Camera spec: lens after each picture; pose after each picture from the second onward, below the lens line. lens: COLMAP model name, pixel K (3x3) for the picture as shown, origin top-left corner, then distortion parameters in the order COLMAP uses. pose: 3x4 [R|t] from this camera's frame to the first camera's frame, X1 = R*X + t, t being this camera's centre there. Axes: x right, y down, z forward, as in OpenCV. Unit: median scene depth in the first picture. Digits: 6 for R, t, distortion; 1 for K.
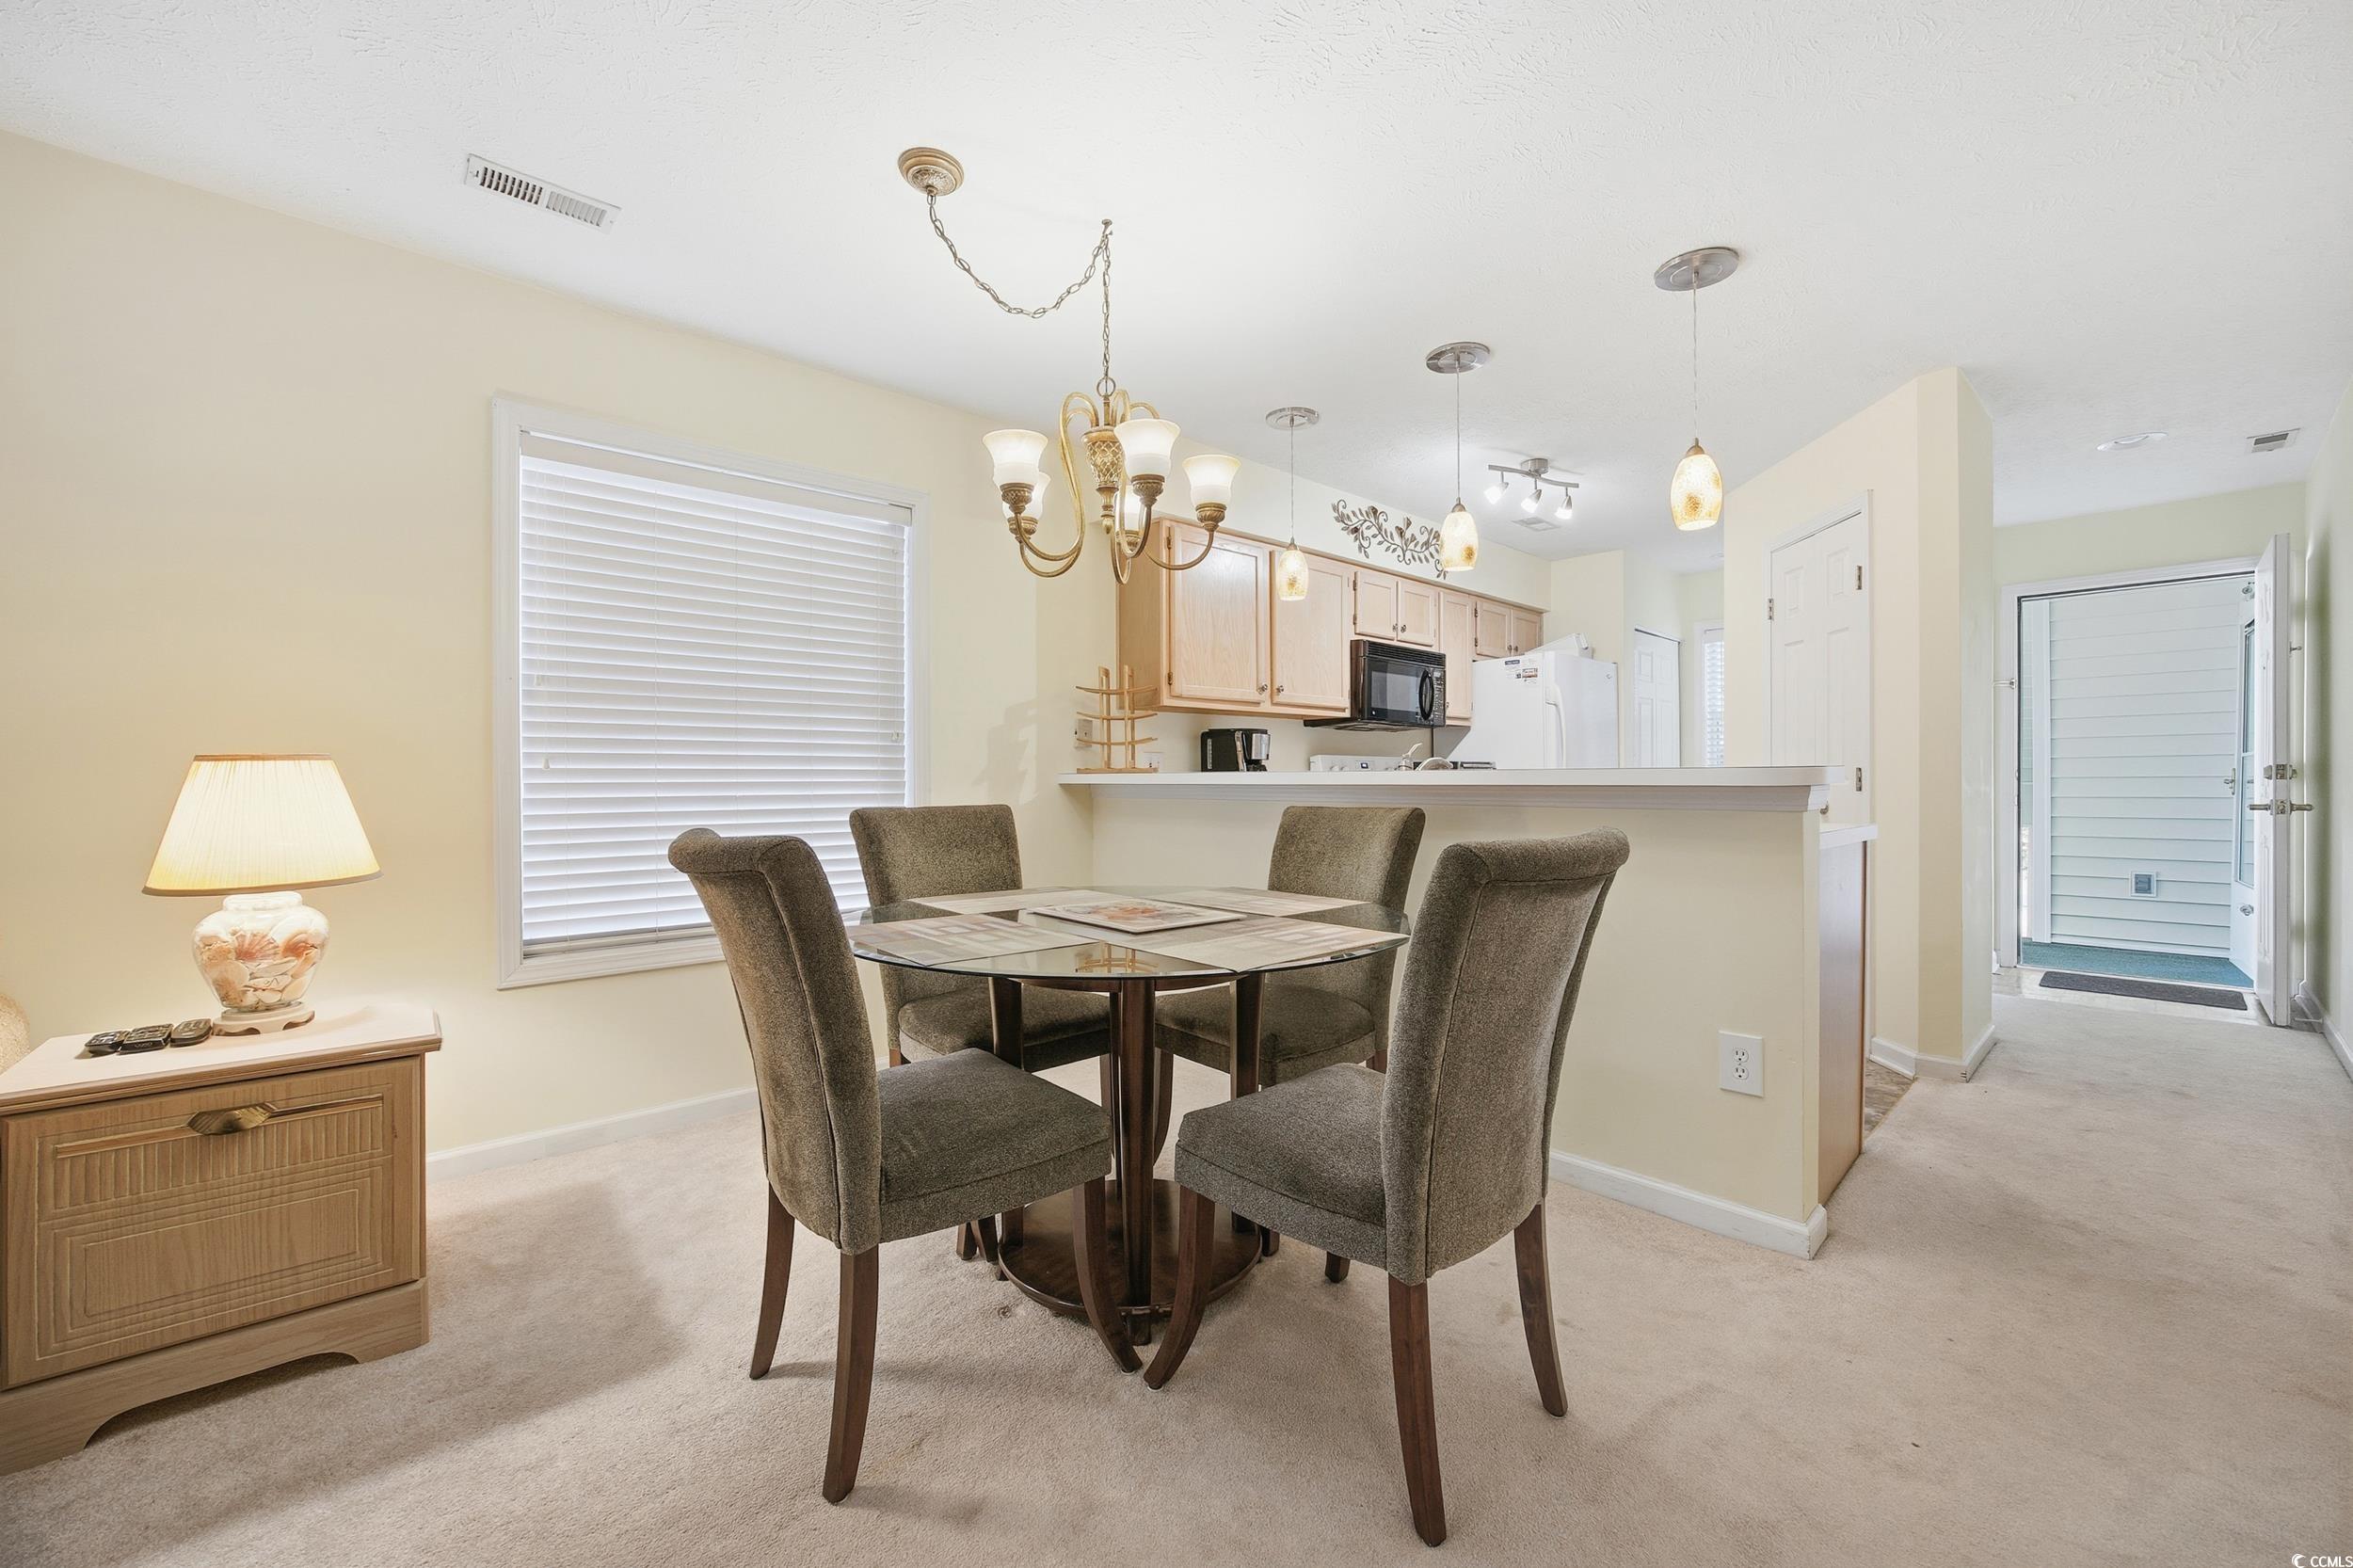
lens RADIAL K [[948.0, 0, 1180.9], [0, 948.0, 781.3], [0, 0, 1]] dist [-0.008656, 0.000567]
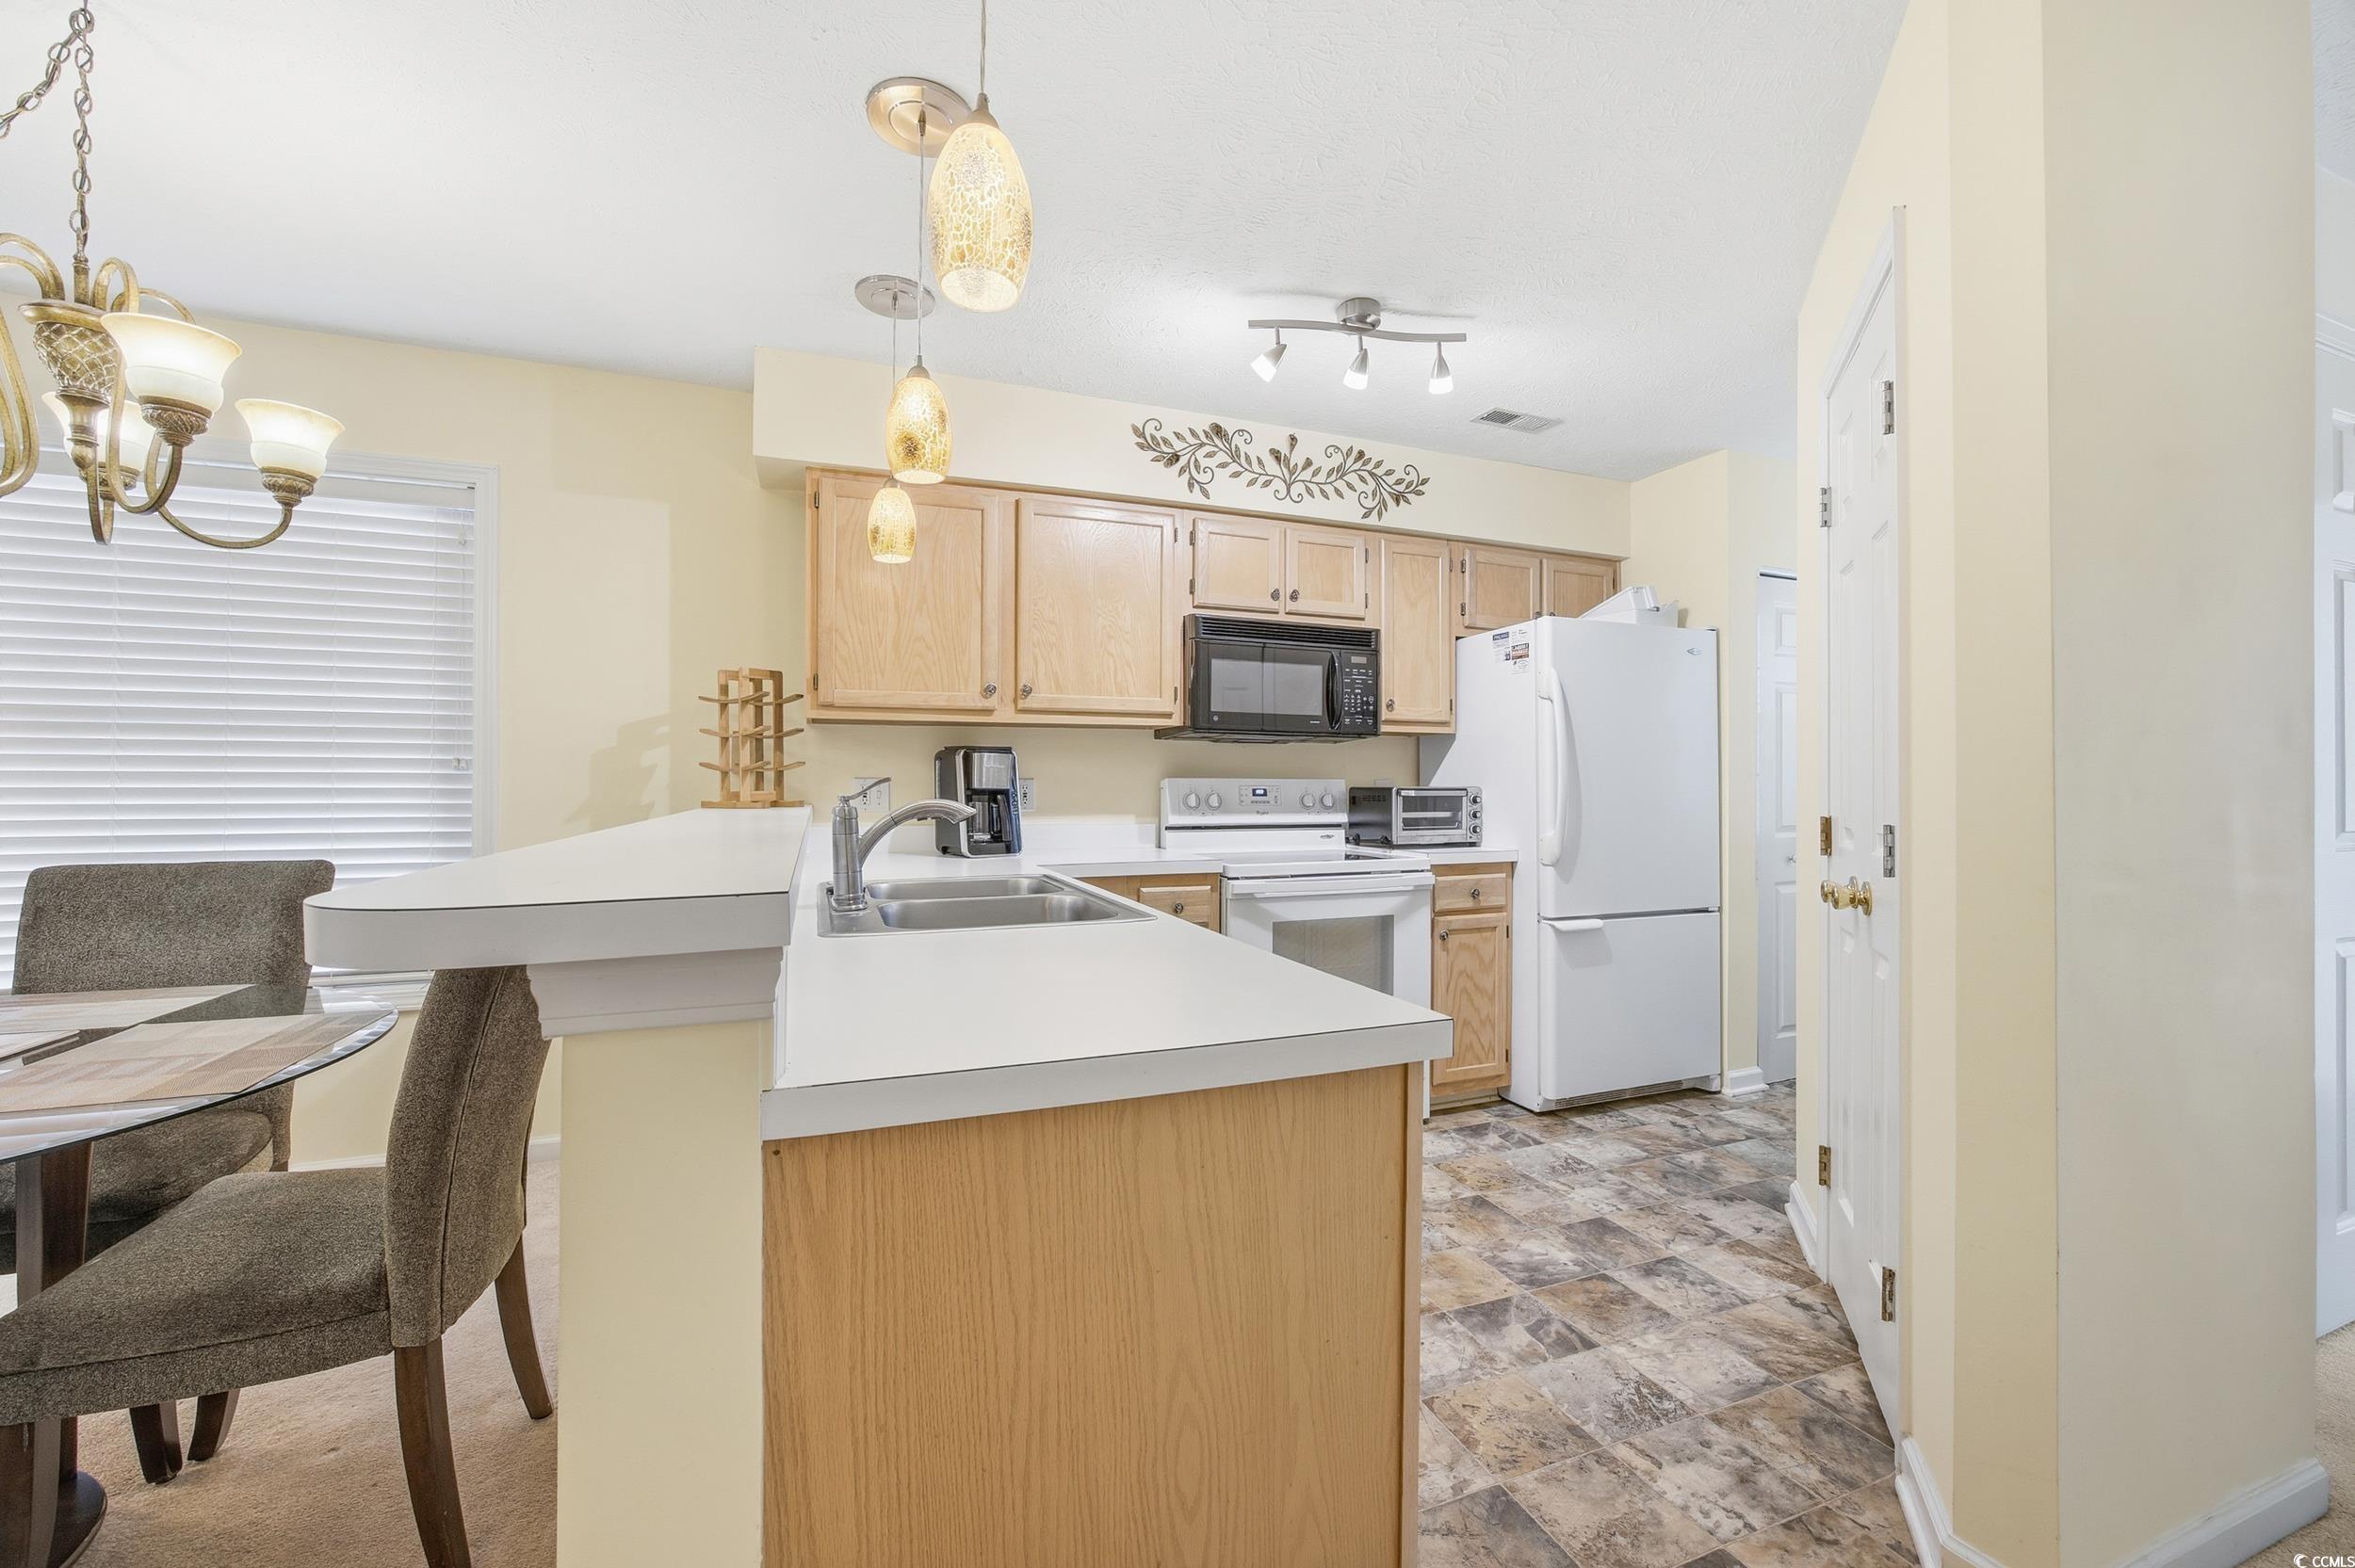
lens RADIAL K [[948.6, 0, 1180.6], [0, 948.6, 774.6], [0, 0, 1]] dist [-0.008656, 0.000567]
pose [[0.925358, 0.002468, -0.379086, 0.442521], [-0.006602, 0.999932, -0.009606, -0.024599], [0.379037, 0.011391, 0.925311, 0.346303]]
